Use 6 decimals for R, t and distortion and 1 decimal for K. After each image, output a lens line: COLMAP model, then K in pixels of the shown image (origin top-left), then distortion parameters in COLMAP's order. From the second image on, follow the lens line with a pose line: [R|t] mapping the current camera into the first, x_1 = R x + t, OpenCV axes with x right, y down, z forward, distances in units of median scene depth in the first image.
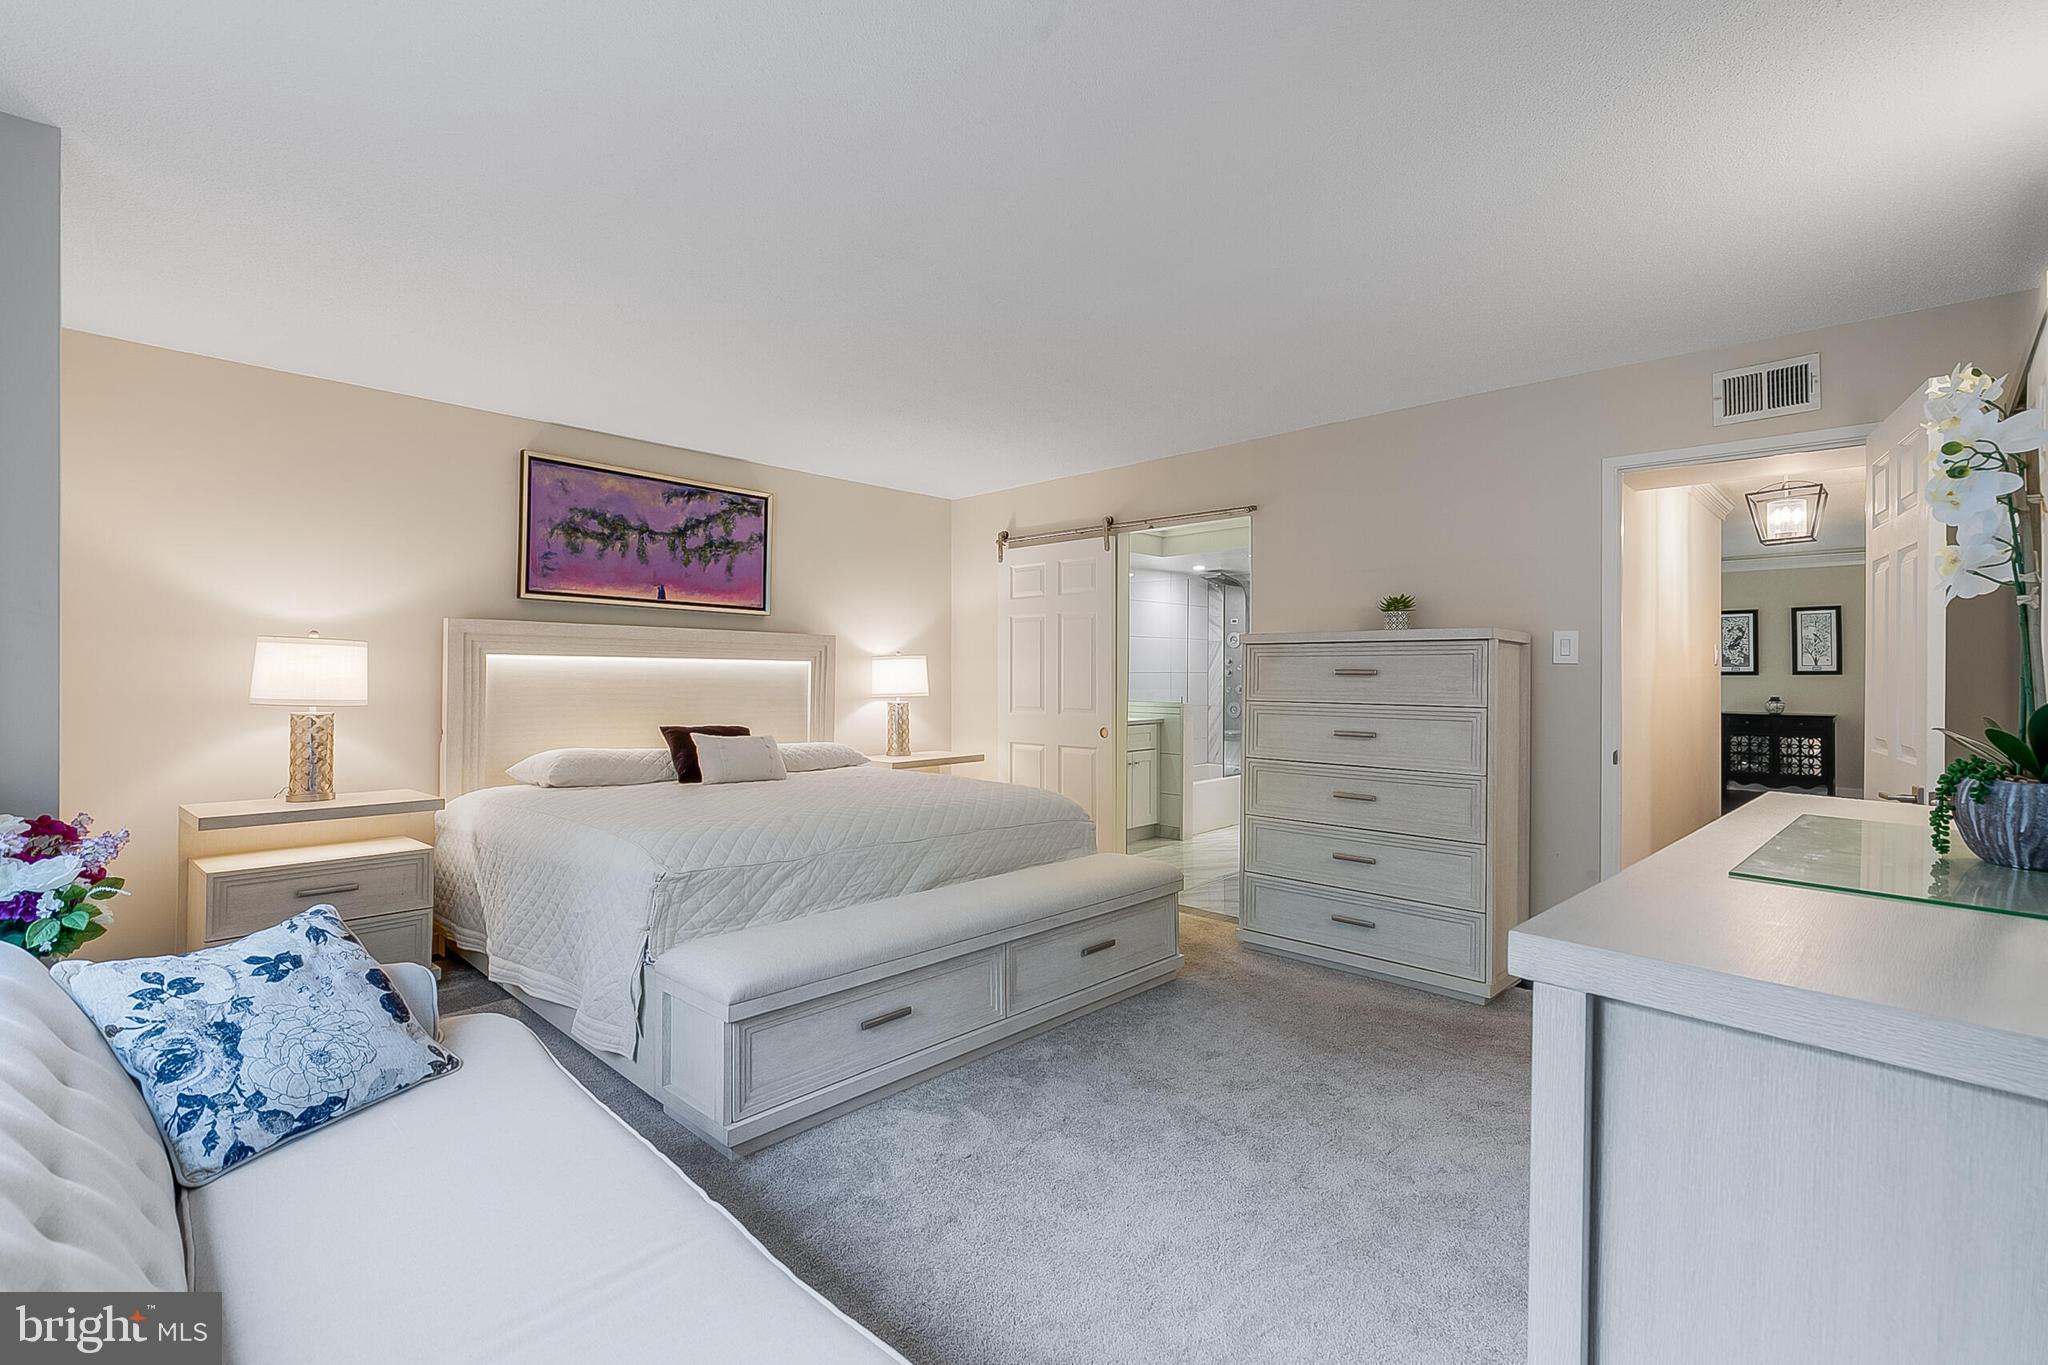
lens RADIAL K [[929.0, 0, 1013.6], [0, 929.0, 682.3], [0, 0, 1]] dist [0.003872, -0.000520]
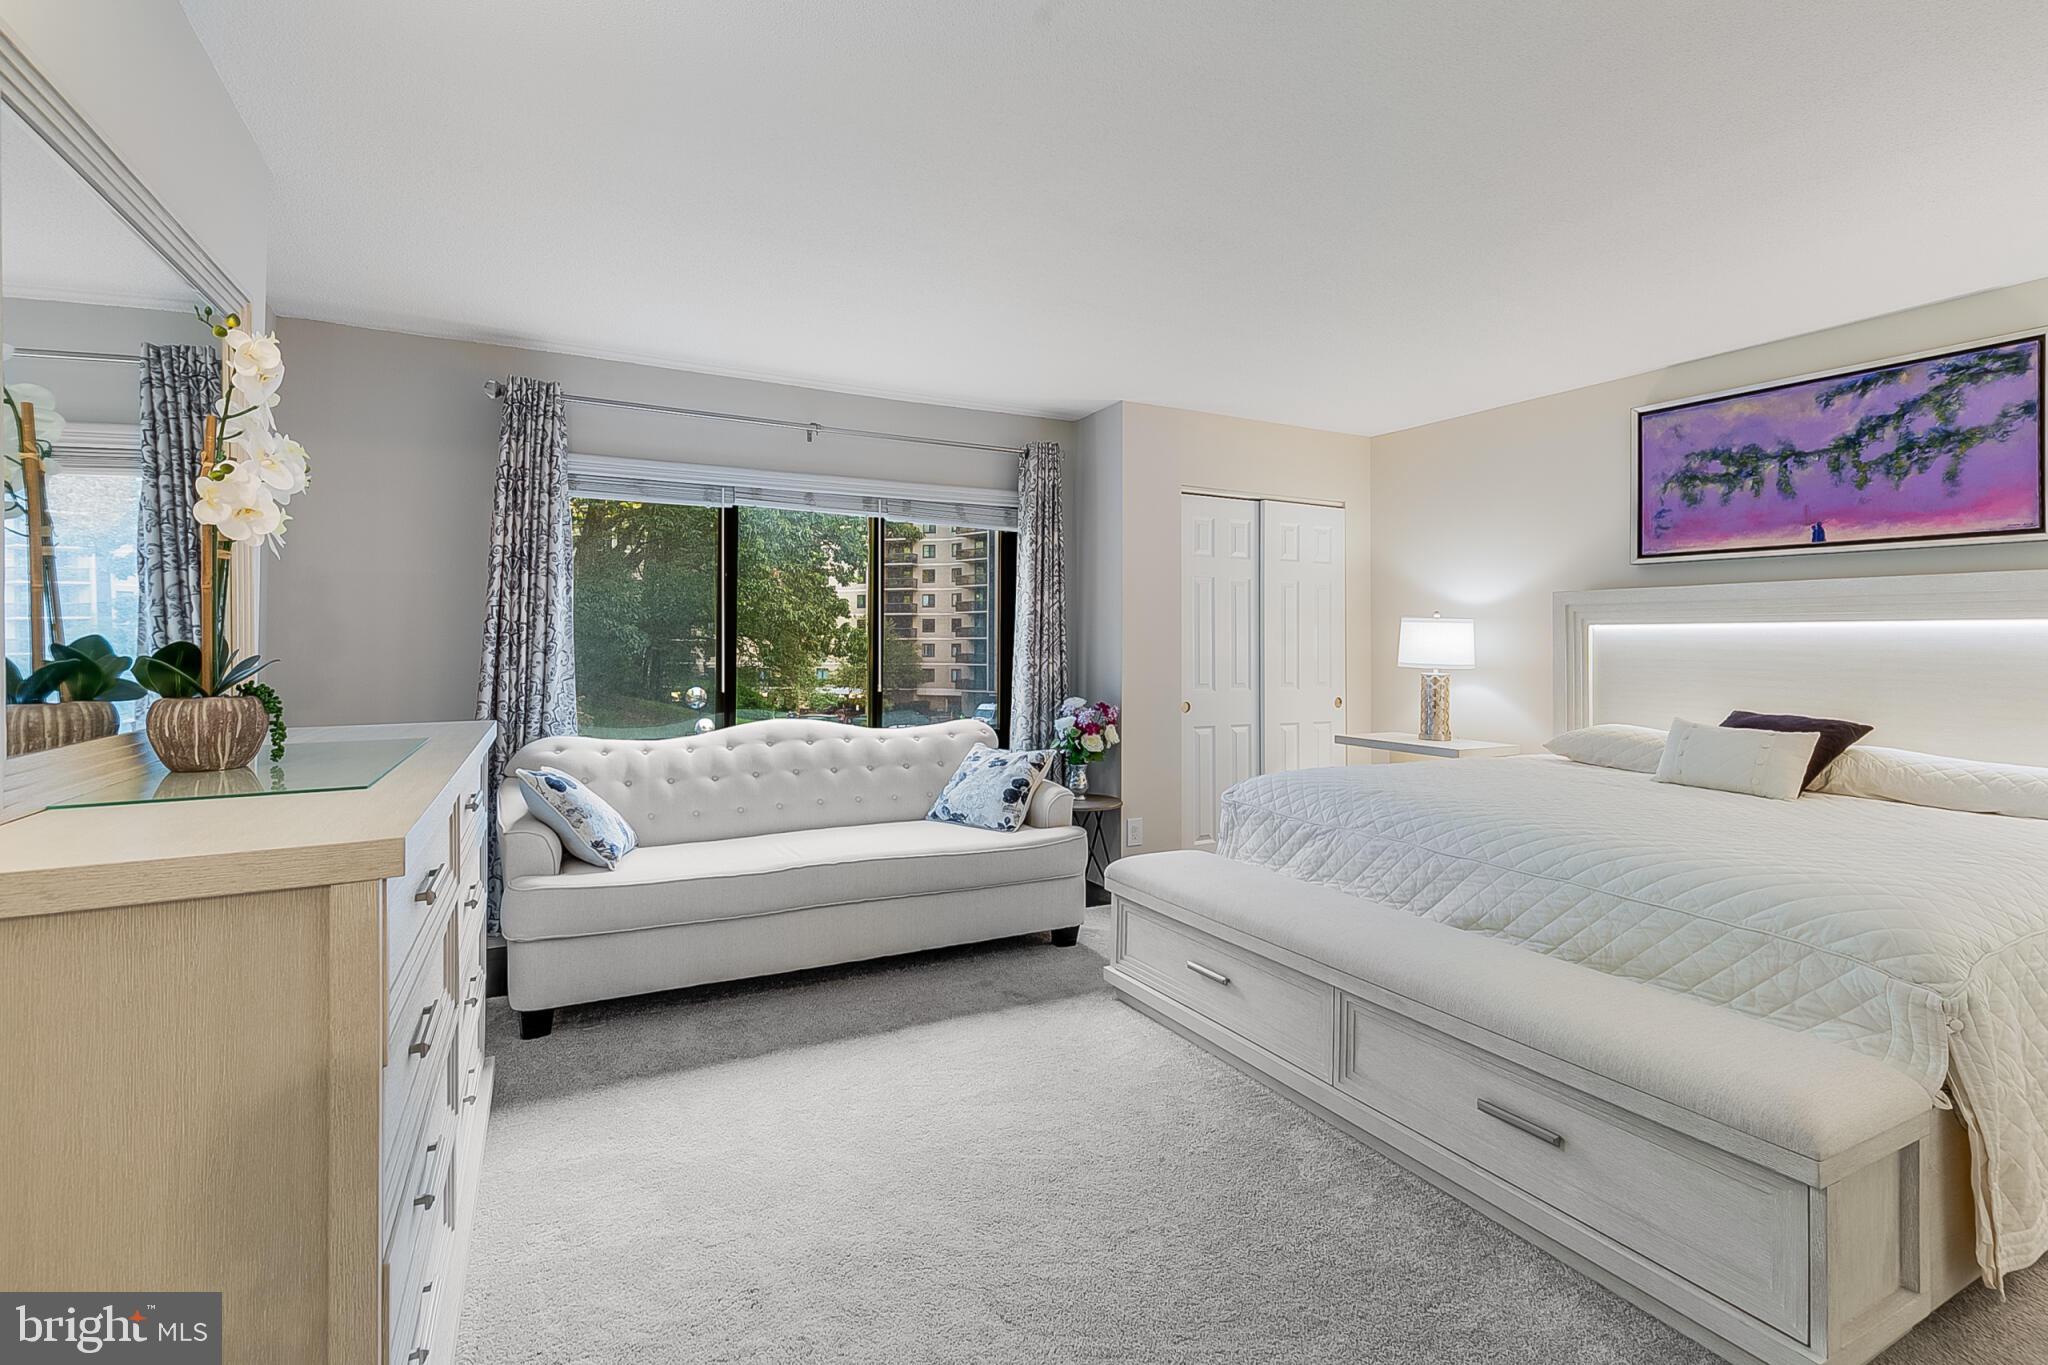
lens RADIAL K [[929.0, 0, 1024.7], [0, 929.0, 640.5], [0, 0, 1]] dist [0.003872, -0.000520]
pose [[-0.304483, -0.013793, -0.952418, 0.541687], [-0.015922, 0.999829, -0.009389, 0.005742], [0.952385, 0.012305, -0.304651, 0.670341]]
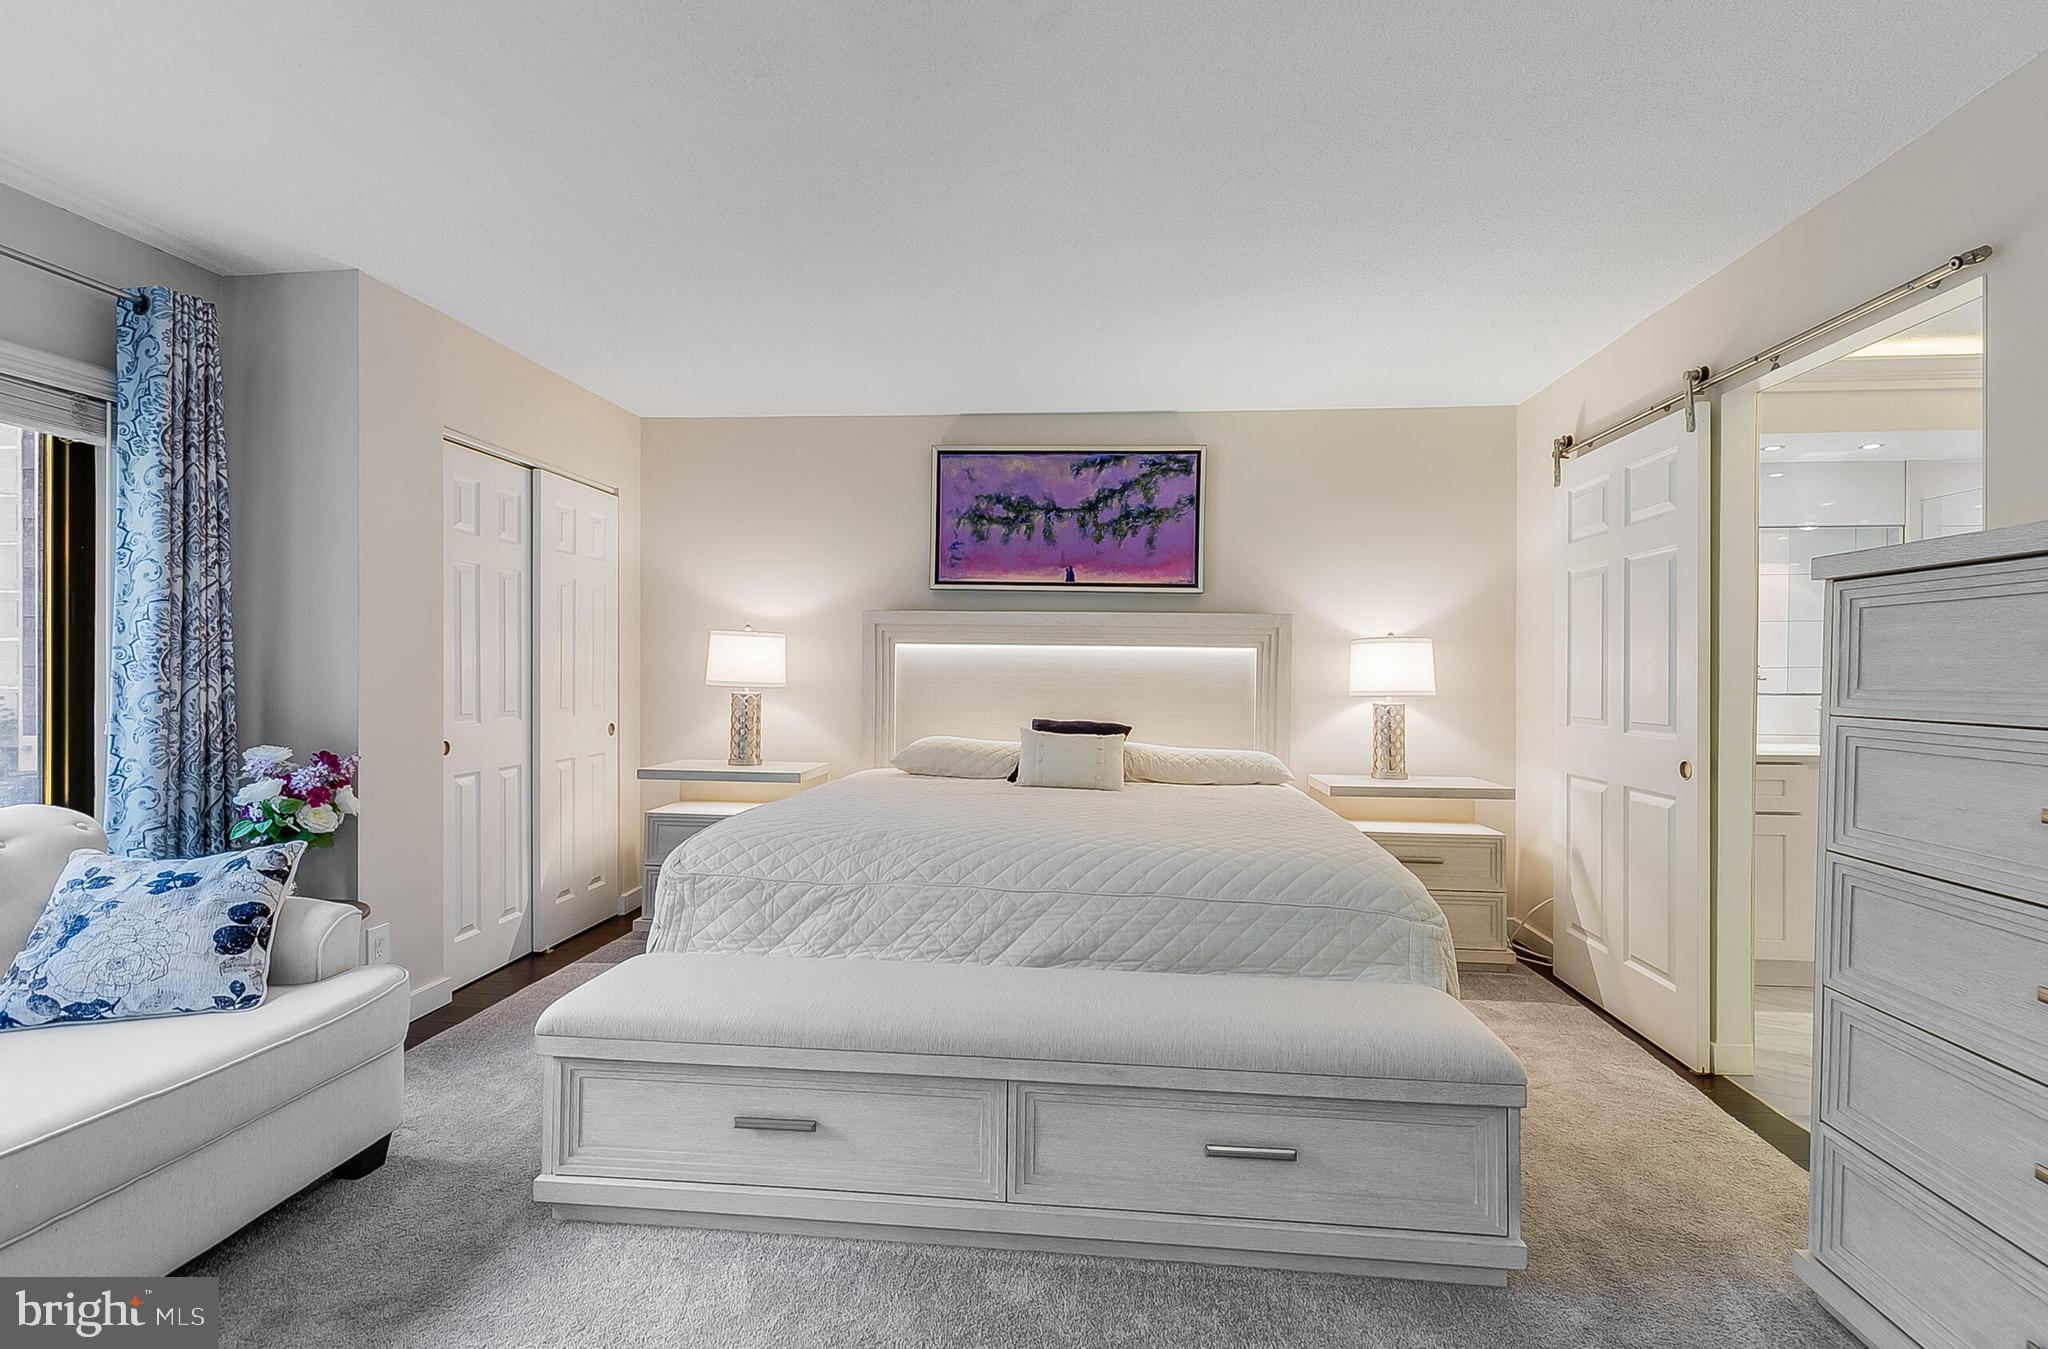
lens RADIAL K [[923.2, 0, 1015.5], [0, 923.2, 678.5], [0, 0, 1]] dist [0.008703, -0.002574]
pose [[0.618600, 0.008384, -0.785661, 0.325700], [-0.013140, 0.999914, 0.000324, 0.007302], [0.785596, 0.010123, 0.618657, 0.419602]]
